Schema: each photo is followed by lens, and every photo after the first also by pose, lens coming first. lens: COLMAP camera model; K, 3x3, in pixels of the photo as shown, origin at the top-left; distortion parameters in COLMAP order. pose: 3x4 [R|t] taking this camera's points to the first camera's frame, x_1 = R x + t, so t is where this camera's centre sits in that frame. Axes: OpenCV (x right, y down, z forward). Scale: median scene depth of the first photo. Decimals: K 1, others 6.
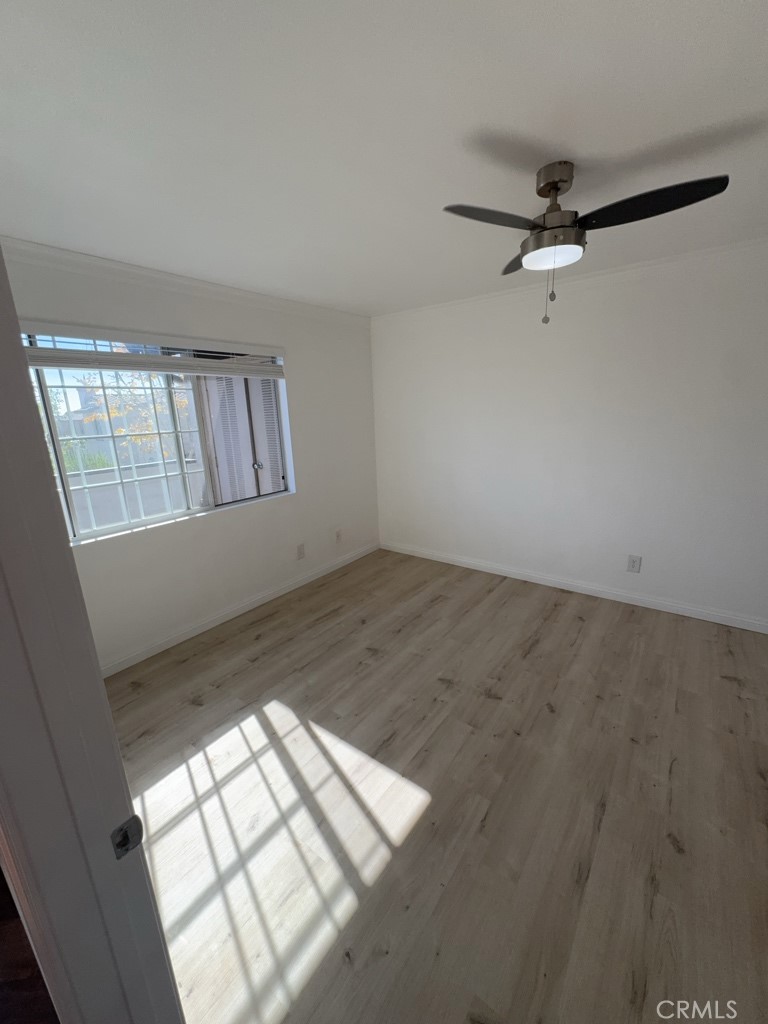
lens RADIAL K [[412.1, 0, 389.7], [0, 412.1, 512.3], [0, 0, 1]] dist [-0.006967, 0.002332]
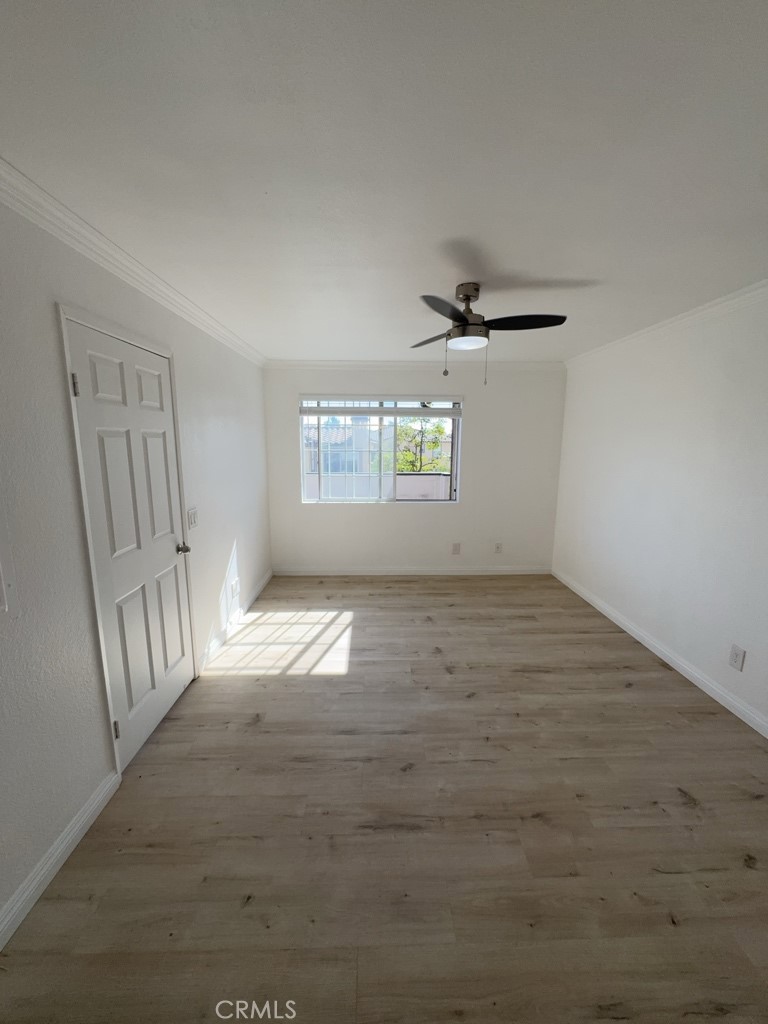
lens RADIAL K [[412.1, 0, 381.6], [0, 412.1, 510.6], [0, 0, 1]] dist [-0.006967, 0.002332]
pose [[0.616933, 0.171995, -0.767992, 0.946435], [-0.218991, 0.974805, 0.042394, -0.037503], [0.755935, 0.142029, 0.639055, -0.033790]]
